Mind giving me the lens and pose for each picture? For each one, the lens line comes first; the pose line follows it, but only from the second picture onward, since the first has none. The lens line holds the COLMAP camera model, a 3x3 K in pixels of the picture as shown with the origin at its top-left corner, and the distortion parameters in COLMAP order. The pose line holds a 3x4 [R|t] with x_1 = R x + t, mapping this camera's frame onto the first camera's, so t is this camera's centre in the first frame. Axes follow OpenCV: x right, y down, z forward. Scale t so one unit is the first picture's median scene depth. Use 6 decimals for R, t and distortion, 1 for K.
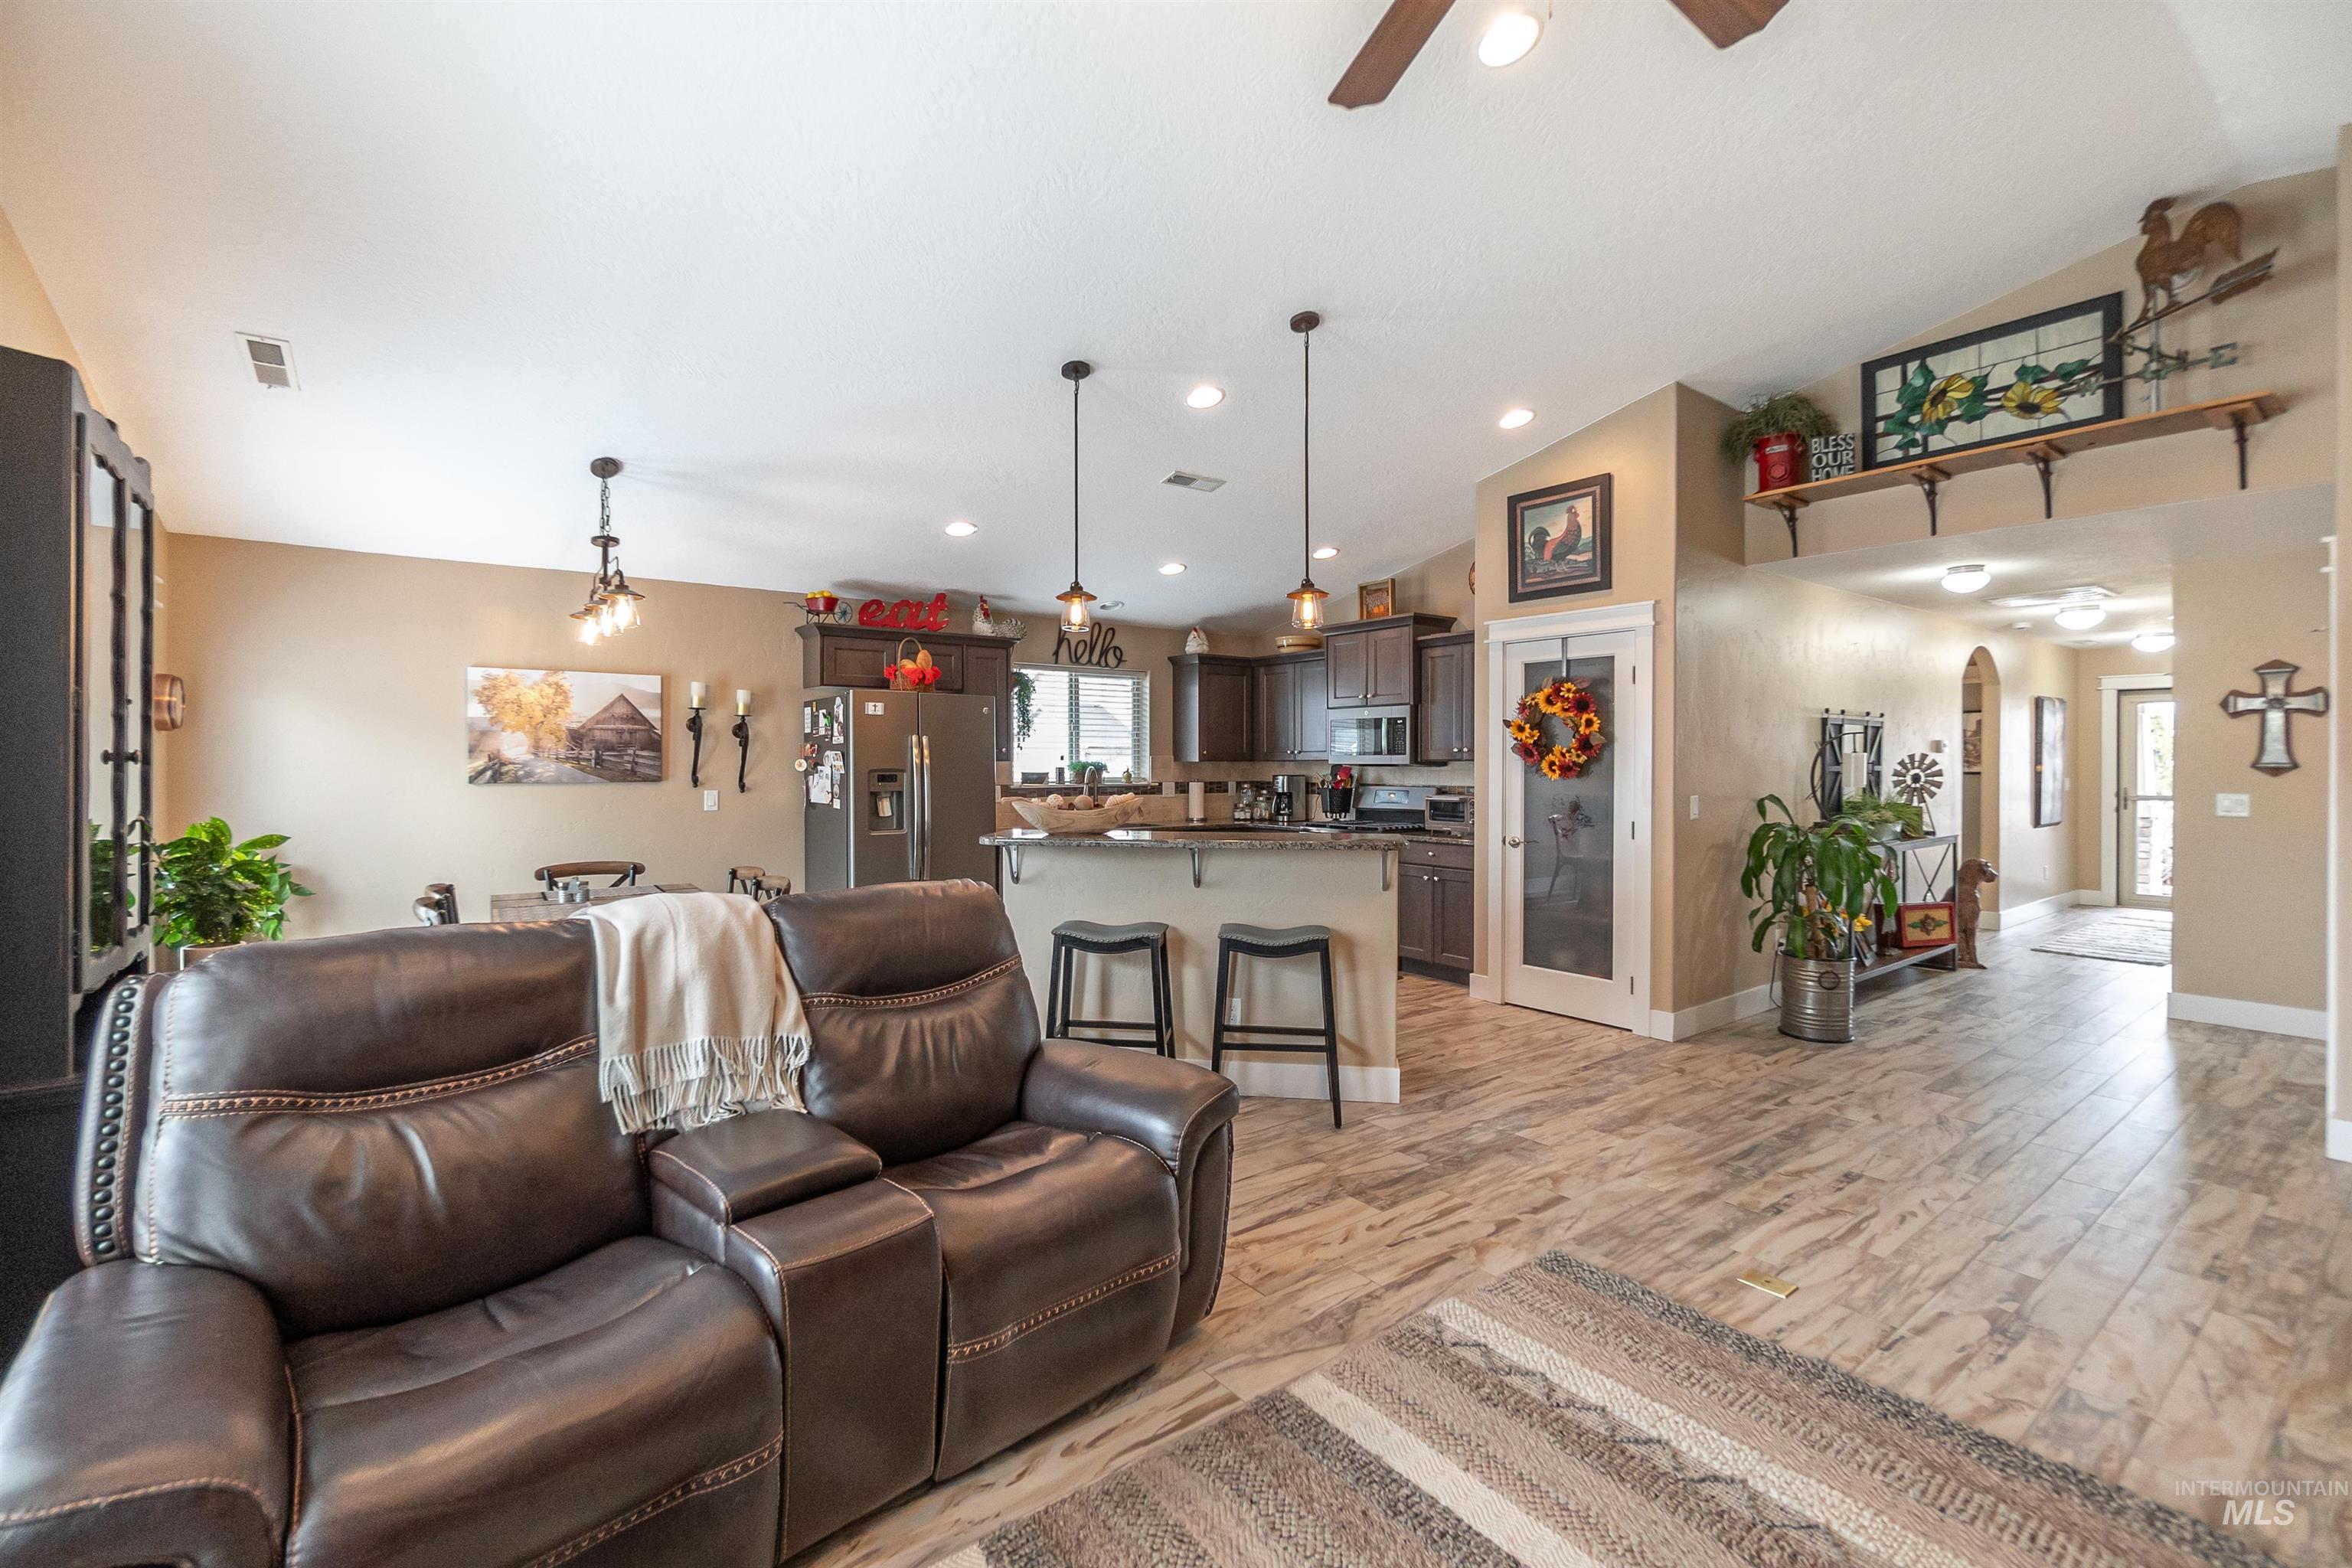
lens RADIAL K [[1002.8, 0, 1167.4], [0, 1002.8, 768.1], [0, 0, 1]] dist [-0.003554, -0.000496]
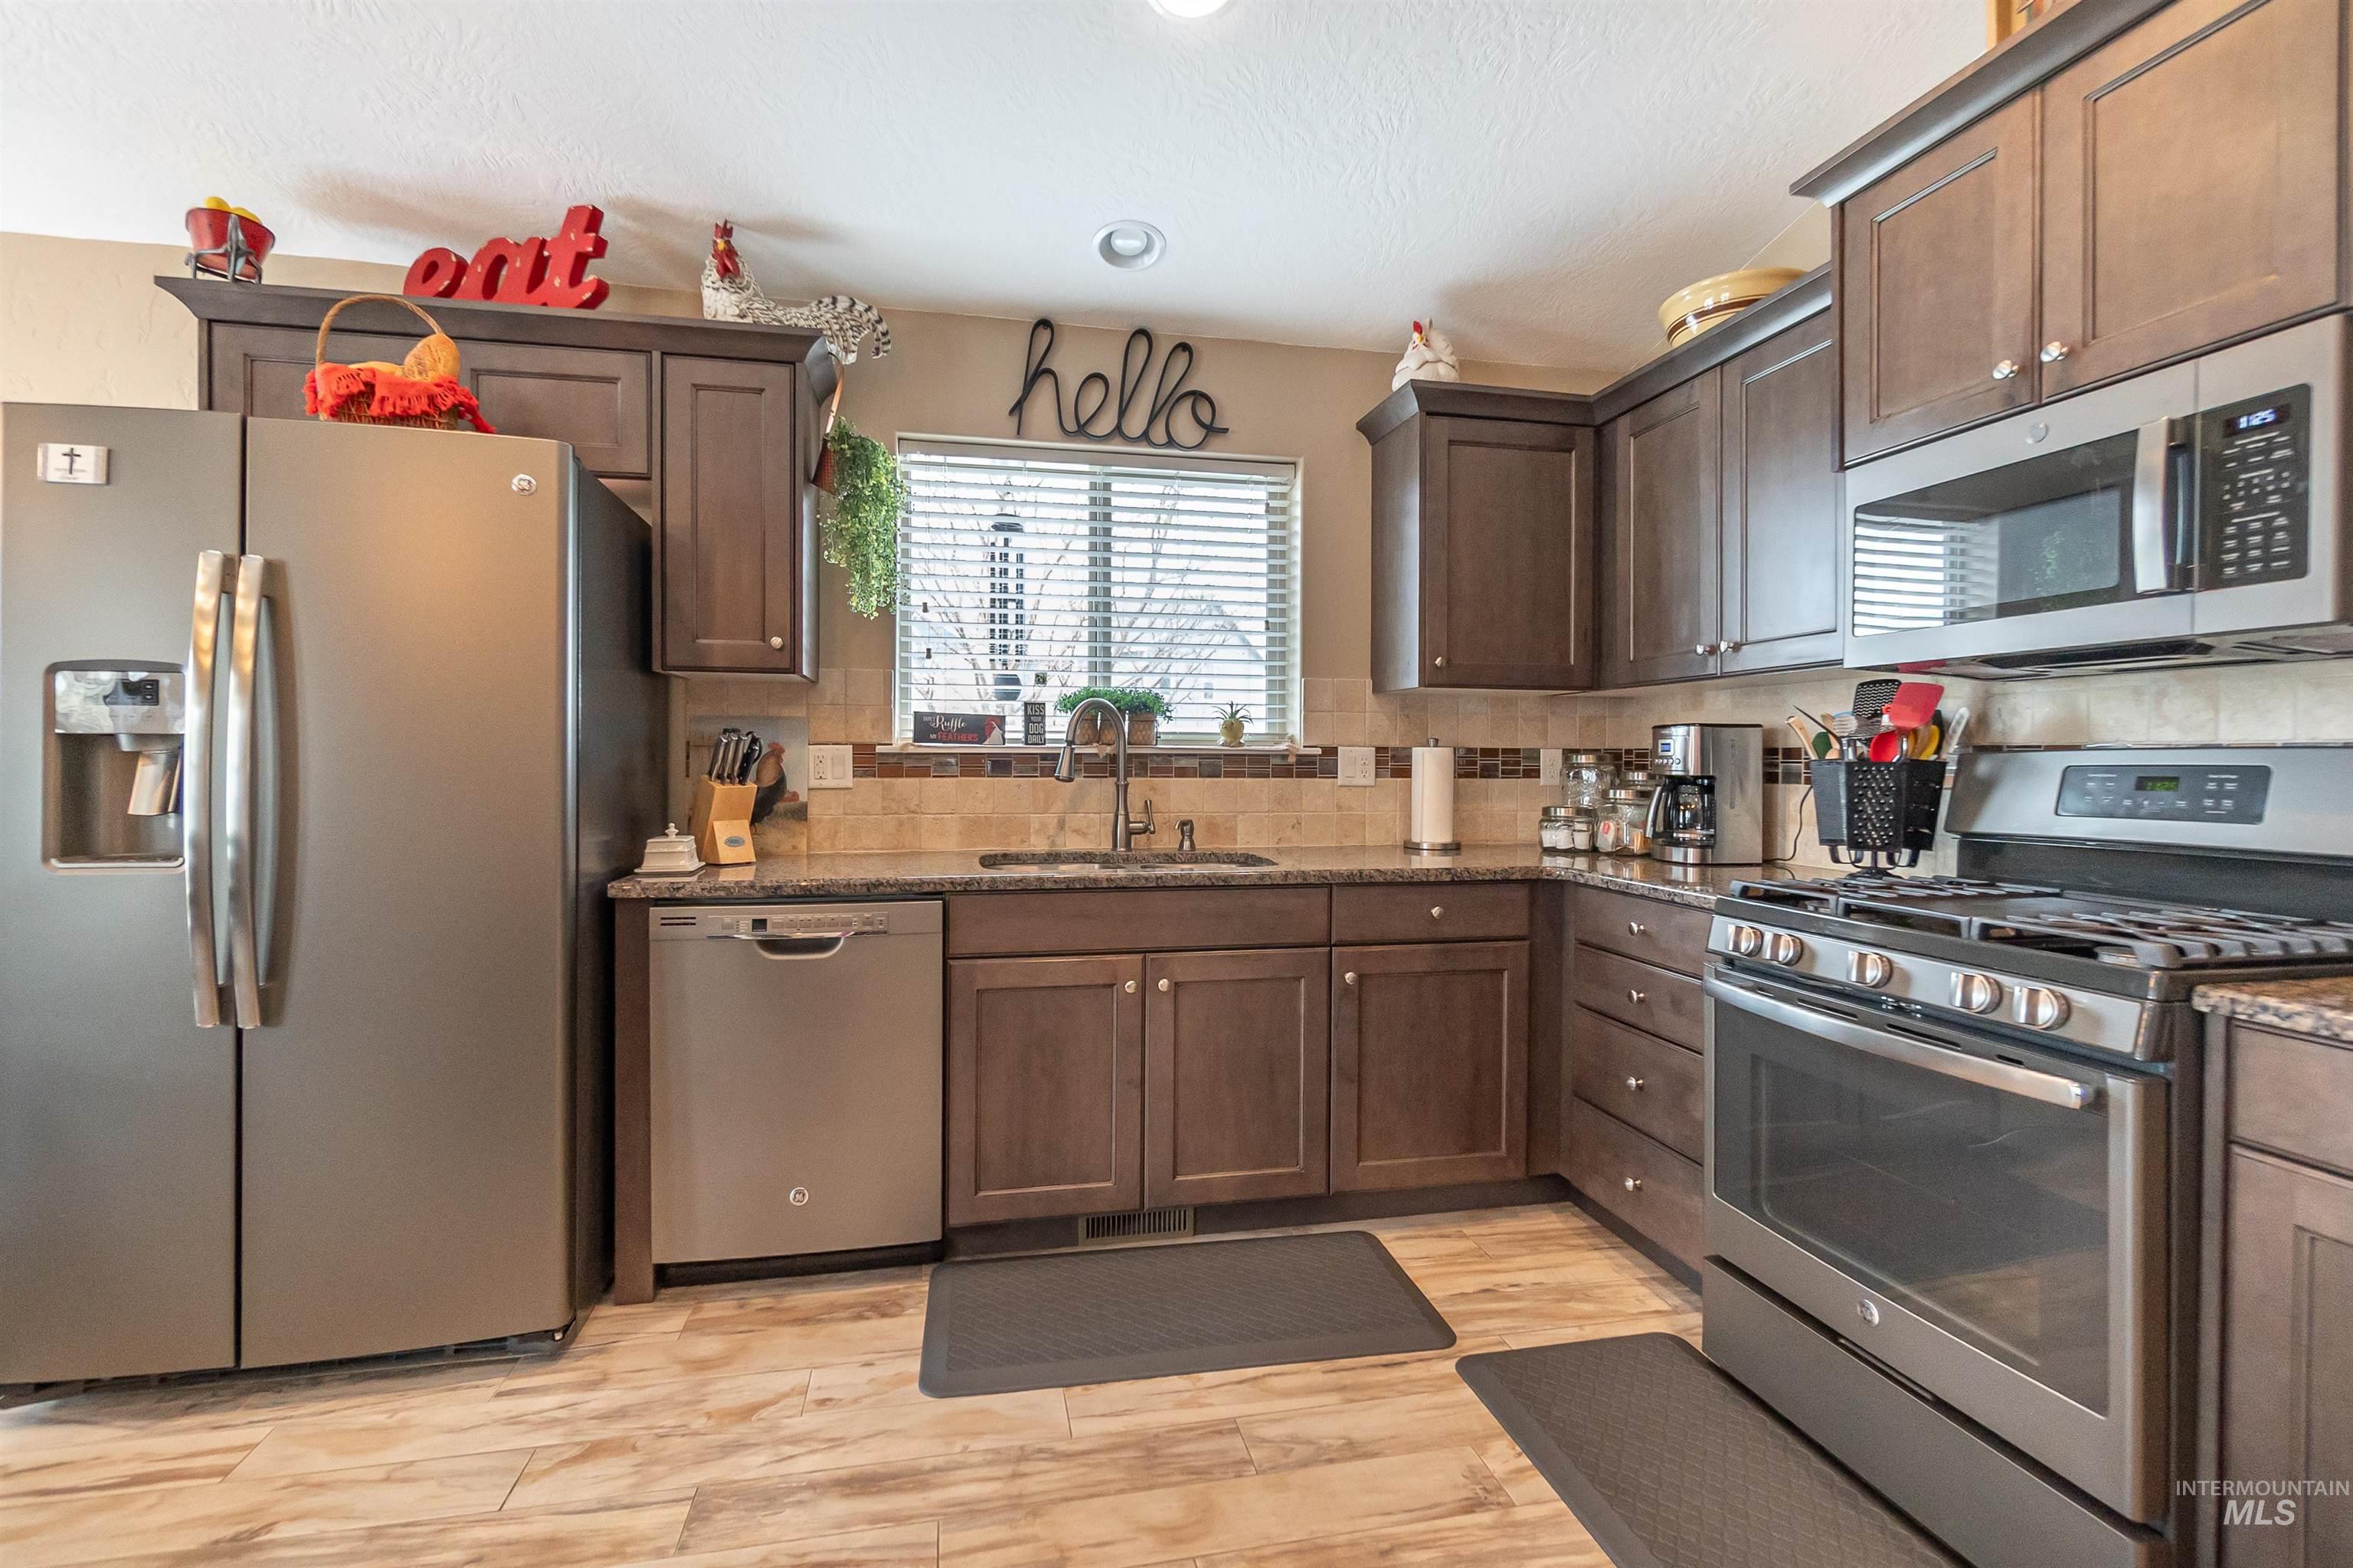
lens RADIAL K [[1024.5, 0, 1164.6], [0, 1024.5, 768.2], [0, 0, 1]] dist [-0.008175, 0.000201]
pose [[0.904487, 0.008739, -0.426412, 0.142352], [-0.007766, 0.999962, 0.004021, 0.029442], [0.426431, -0.000326, 0.904520, 0.851067]]
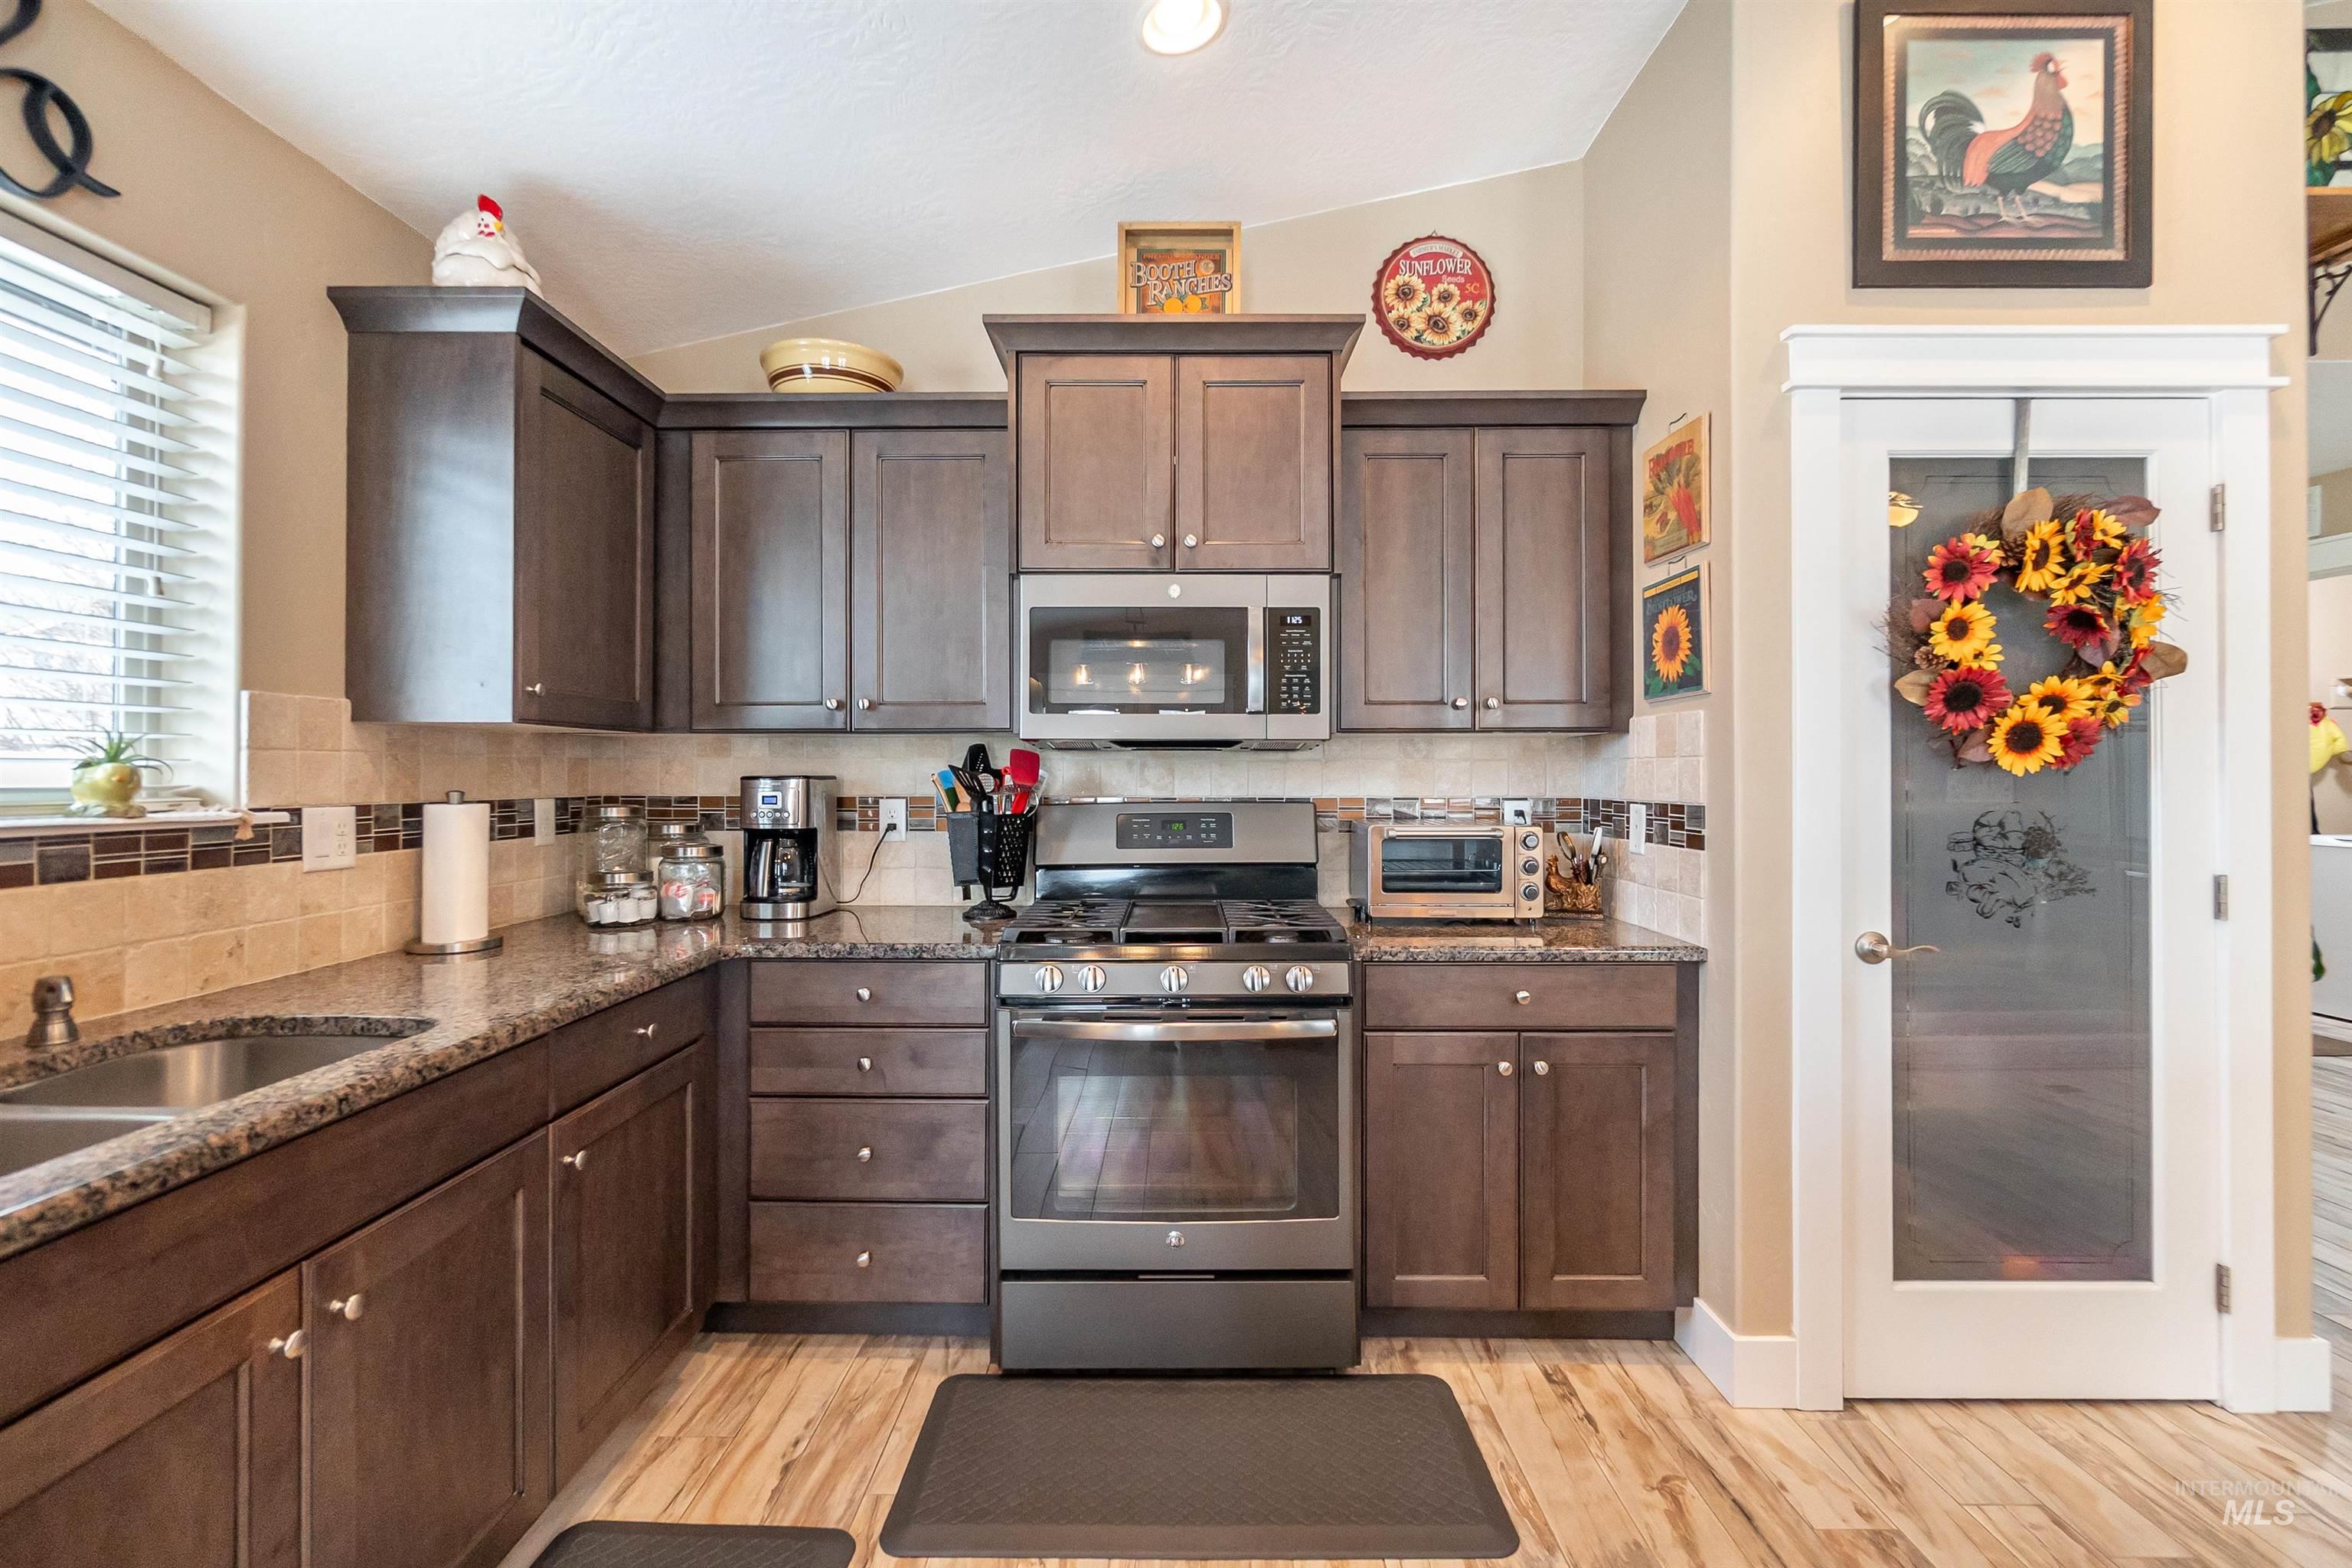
lens RADIAL K [[1016.2, 0, 1168.1], [0, 1016.2, 767.1], [0, 0, 1]] dist [-0.006803, 0.000119]
pose [[0.607536, 0.005173, 0.794275, -0.095945], [0.004948, 0.999935, -0.010297, 0.011049], [-0.794276, 0.010186, 0.607471, 0.964275]]
